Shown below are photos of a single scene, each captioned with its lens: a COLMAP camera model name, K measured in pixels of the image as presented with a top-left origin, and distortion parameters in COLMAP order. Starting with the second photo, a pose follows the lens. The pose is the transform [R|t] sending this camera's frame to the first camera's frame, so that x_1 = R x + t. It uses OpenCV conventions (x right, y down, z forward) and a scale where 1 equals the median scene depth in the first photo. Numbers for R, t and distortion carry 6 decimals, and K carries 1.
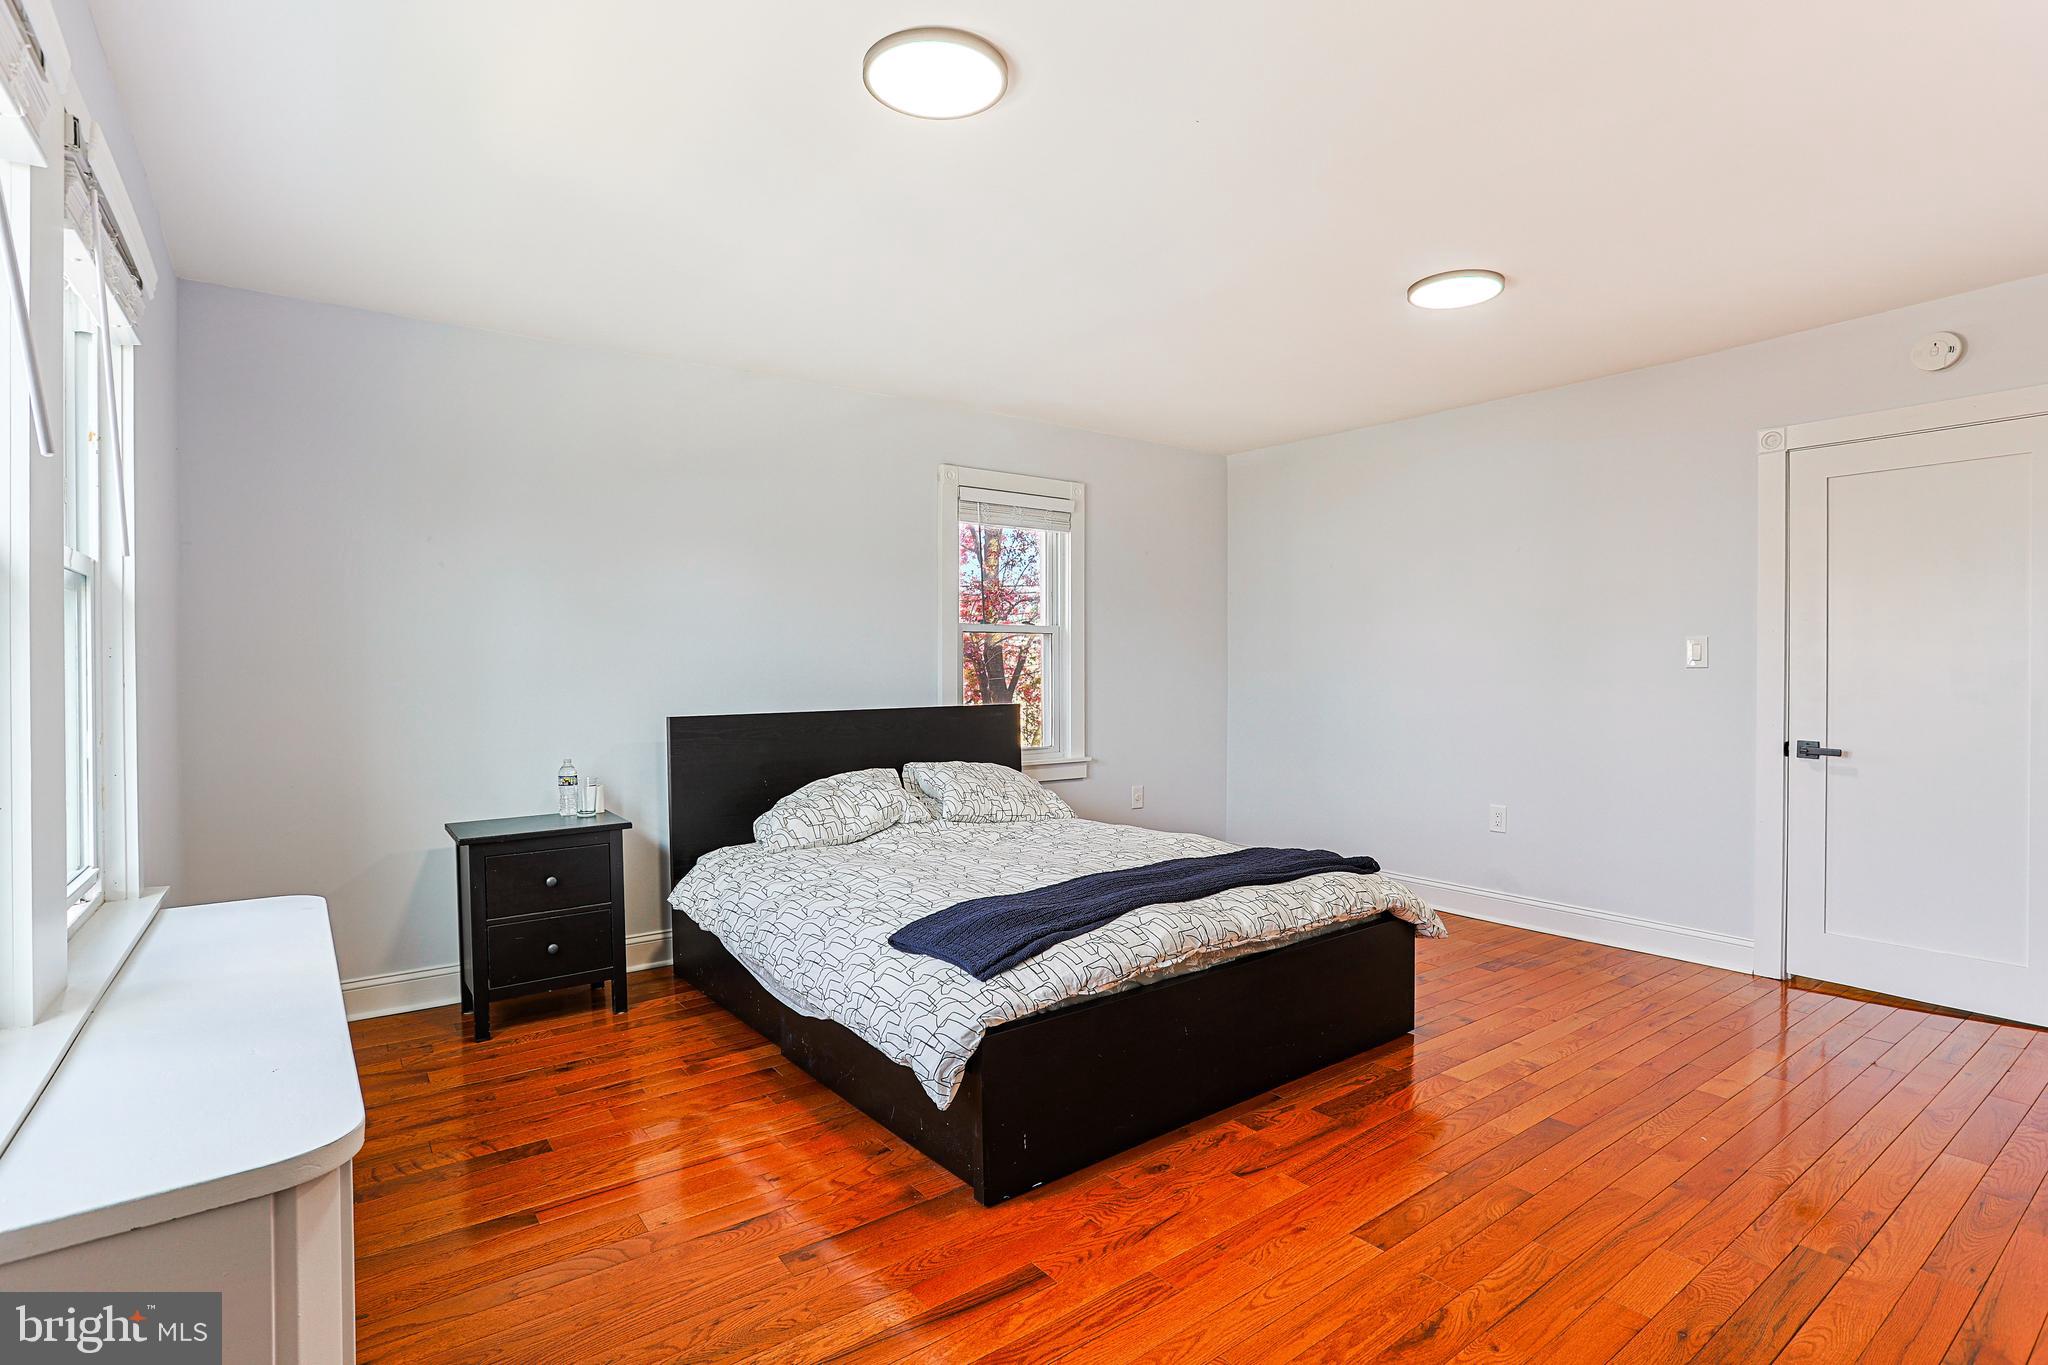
lens RADIAL K [[982.1, 0, 1018.0], [0, 982.1, 683.0], [0, 0, 1]] dist [0.001135, 0.000245]
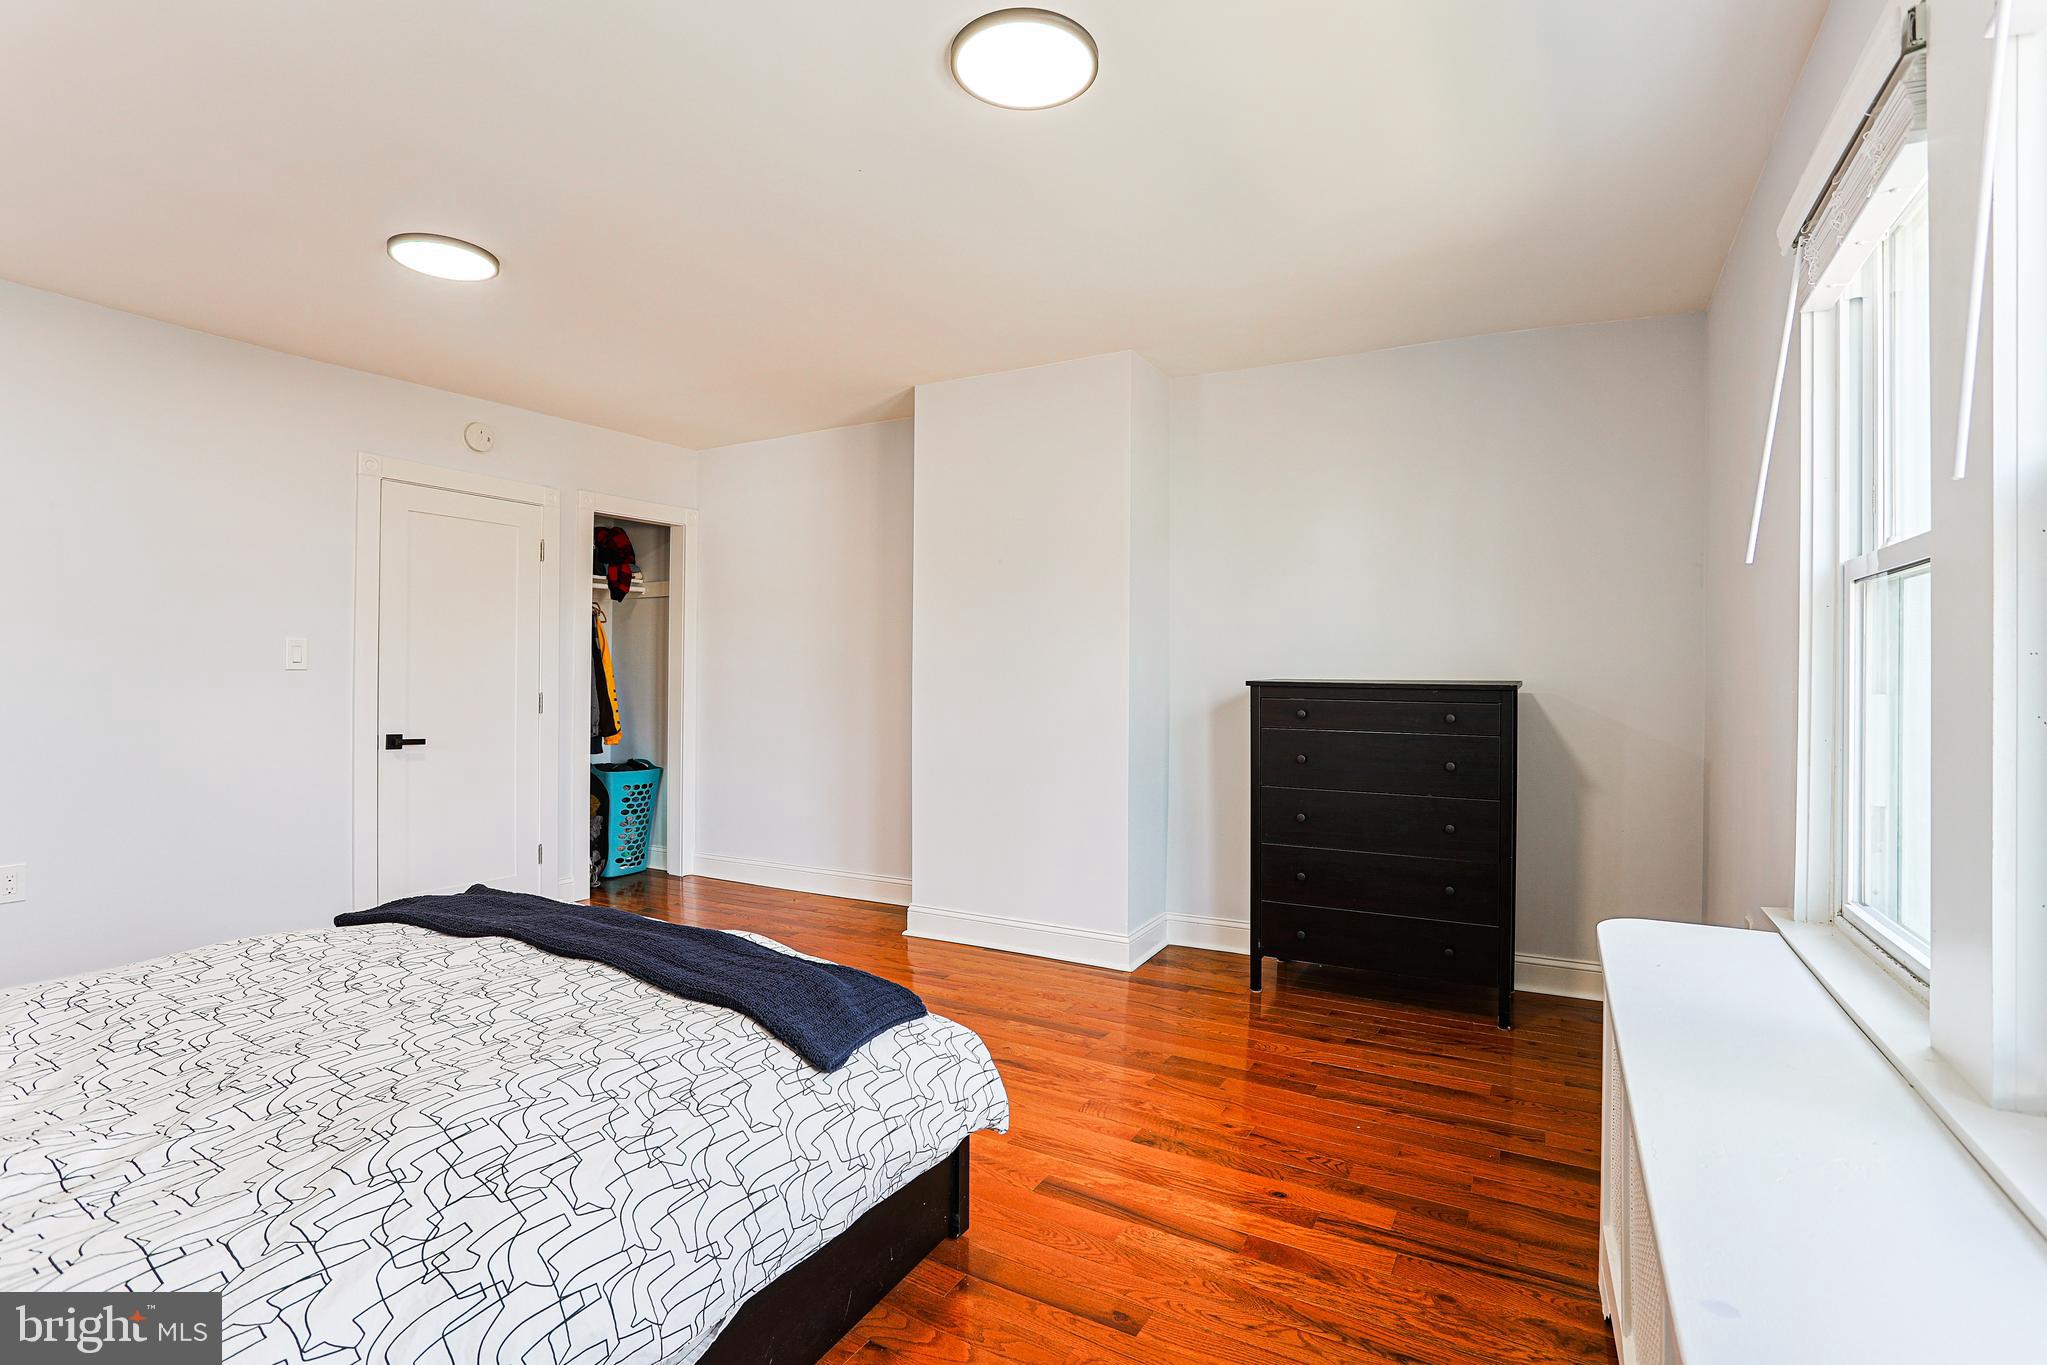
lens RADIAL K [[981.6, 0, 1014.4], [0, 981.6, 682.2], [0, 0, 1]] dist [0.001135, 0.000245]
pose [[-0.413981, 0.001805, 0.910284, -0.865968], [0.002383, 0.999997, -0.000899, 0.001414], [-0.910282, 0.001797, -0.413984, 1.268599]]
